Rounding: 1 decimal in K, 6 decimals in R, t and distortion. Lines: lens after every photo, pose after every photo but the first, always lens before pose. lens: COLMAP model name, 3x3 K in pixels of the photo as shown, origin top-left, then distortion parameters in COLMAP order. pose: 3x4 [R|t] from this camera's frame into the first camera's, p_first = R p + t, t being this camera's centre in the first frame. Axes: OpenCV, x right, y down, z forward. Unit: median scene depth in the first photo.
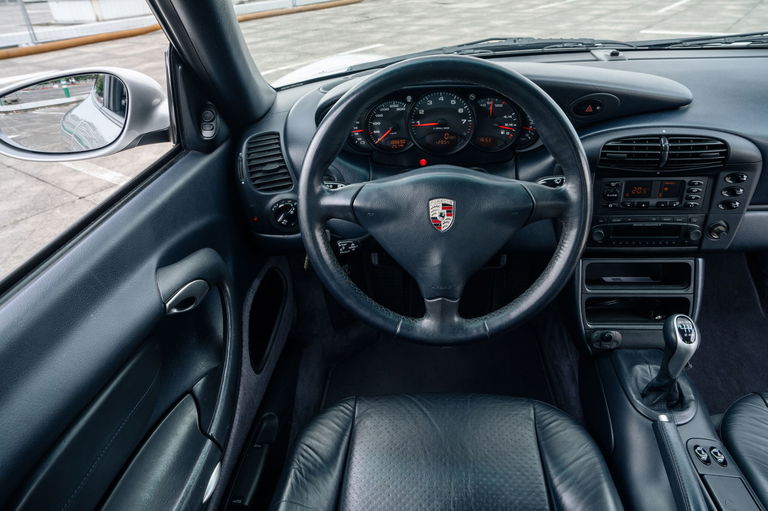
lens RADIAL K [[533.7, 0, 384.6], [0, 533.7, 254.8], [0, 0, 1]] dist [-0.037599, 0.001497]
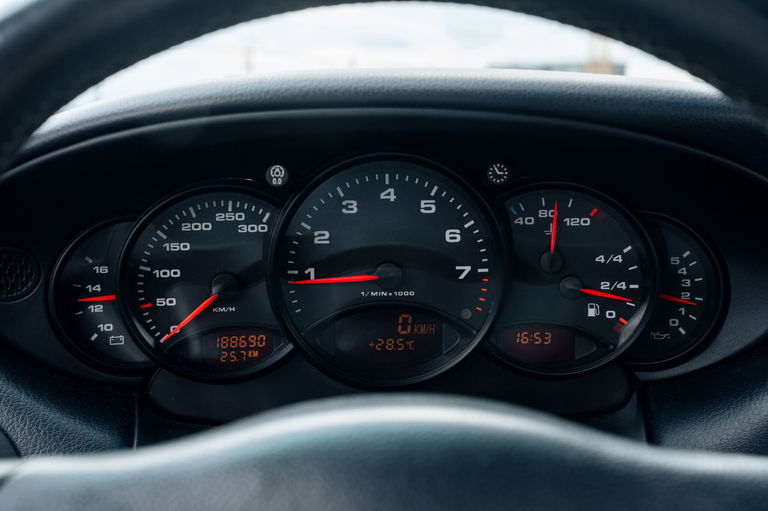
lens RADIAL K [[1022.9, 0, 384.0], [0, 1022.9, 254.7], [0, 0, 1]] dist [0.065718, 0.000000]
pose [[0.992558, 0.037373, 0.115898, 0.037984], [0.007224, 0.931997, -0.362395, -0.052207], [-0.121560, 0.360535, 0.924790, 0.470746]]
